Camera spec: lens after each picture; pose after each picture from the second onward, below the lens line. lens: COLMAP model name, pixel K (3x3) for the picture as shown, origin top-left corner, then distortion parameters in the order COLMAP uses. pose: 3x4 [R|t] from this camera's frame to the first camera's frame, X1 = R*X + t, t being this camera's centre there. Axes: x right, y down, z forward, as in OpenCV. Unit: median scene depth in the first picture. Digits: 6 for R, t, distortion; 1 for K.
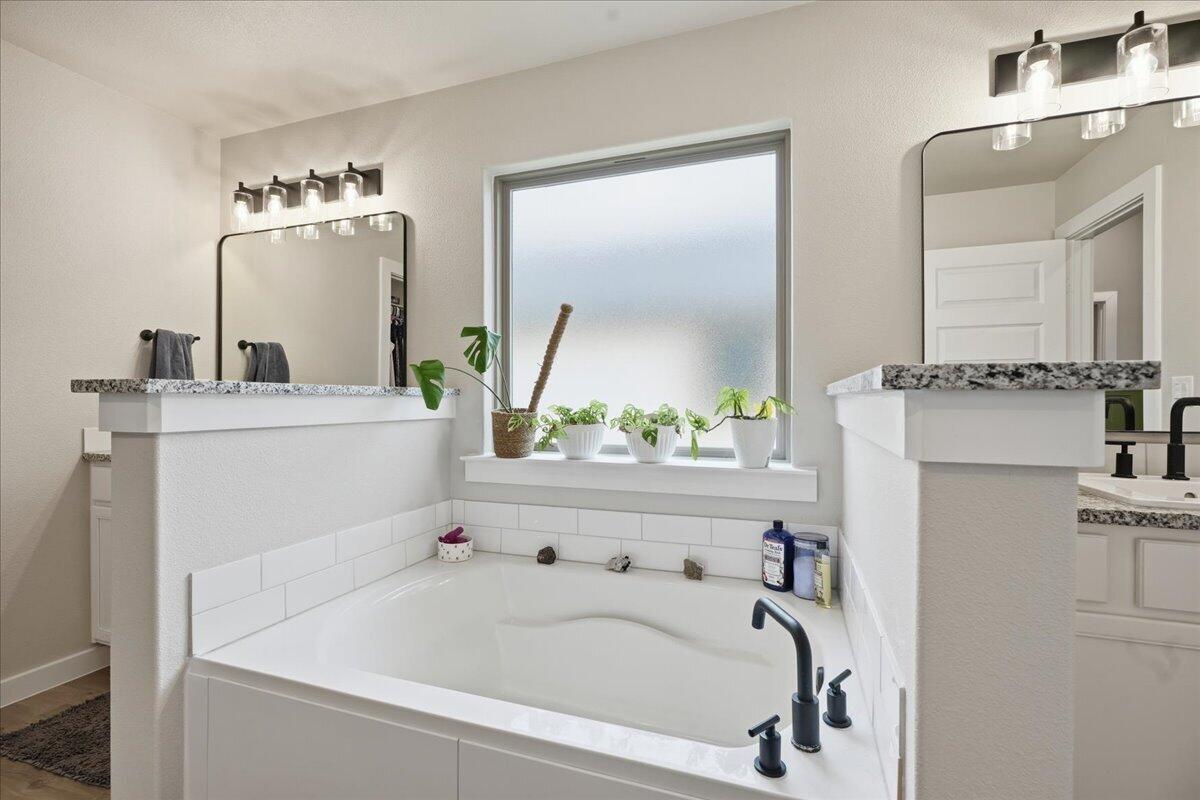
lens RADIAL K [[549.9, 0, 589.6], [0, 549.9, 397.6], [0, 0, 1]] dist [0.000275, 0.000478]
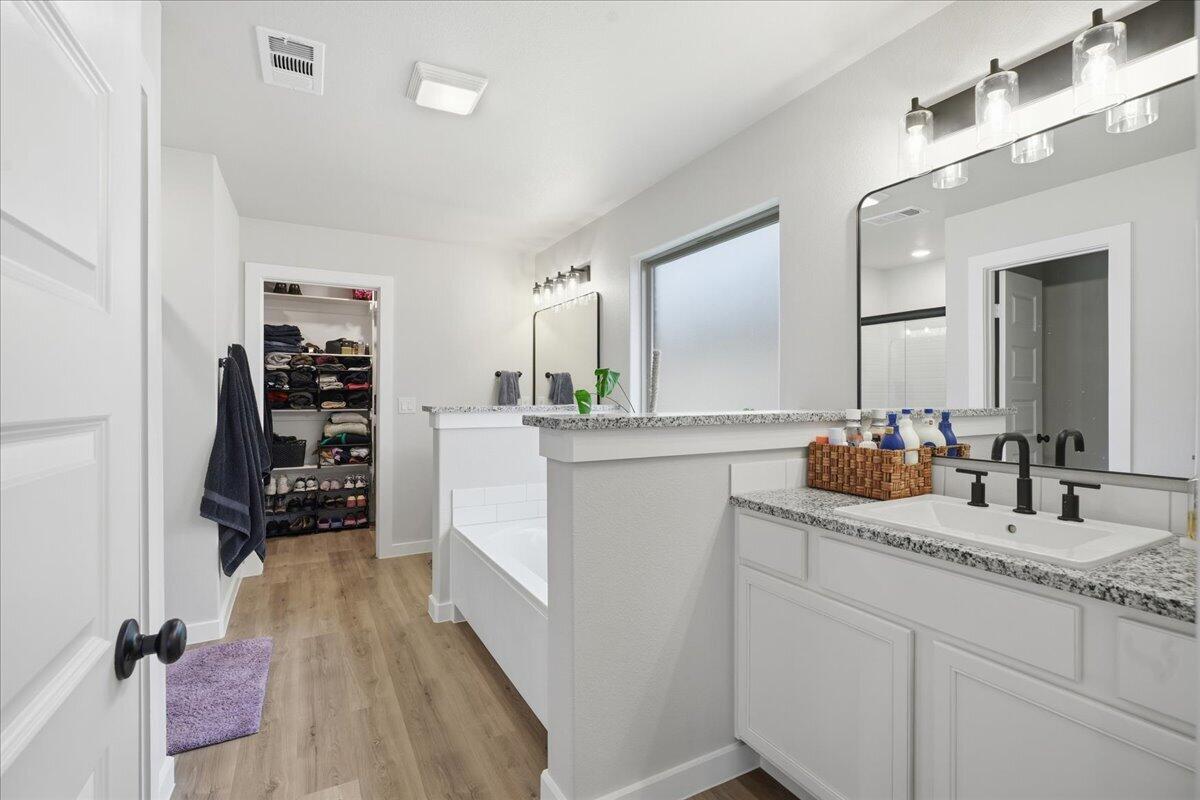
lens RADIAL K [[549.9, 0, 589.6], [0, 549.9, 397.6], [0, 0, 1]] dist [0.000275, 0.000478]
pose [[0.740297, 0.001923, -0.672277, 1.492597], [0.000123, 0.999996, 0.002996, -0.086468], [0.672280, -0.002301, 0.740294, -0.373271]]
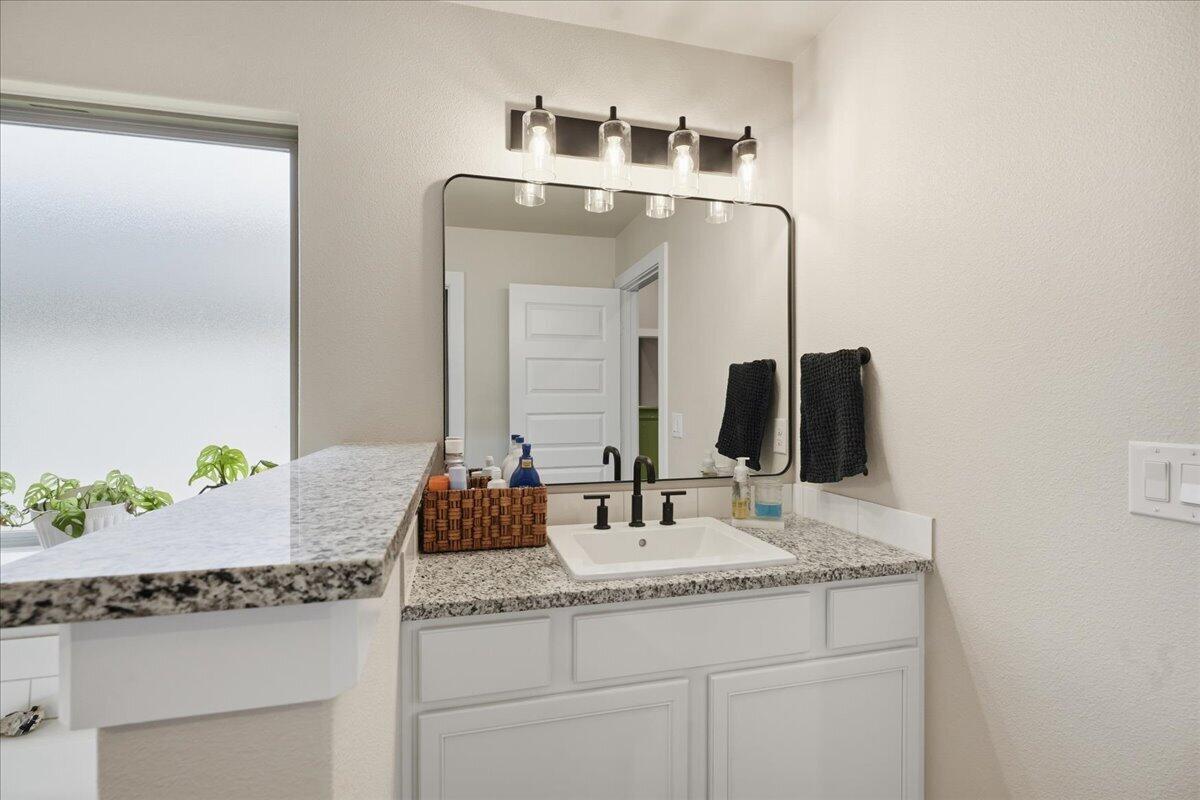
lens RADIAL K [[548.8, 0, 605.6], [0, 548.8, 400.5], [0, 0, 1]] dist [-0.005050, -0.000069]
pose [[0.820360, -0.000822, 0.571846, 0.467094], [-0.000746, 0.999997, 0.002508, -0.147423], [-0.571847, -0.002483, 0.820357, 0.133869]]
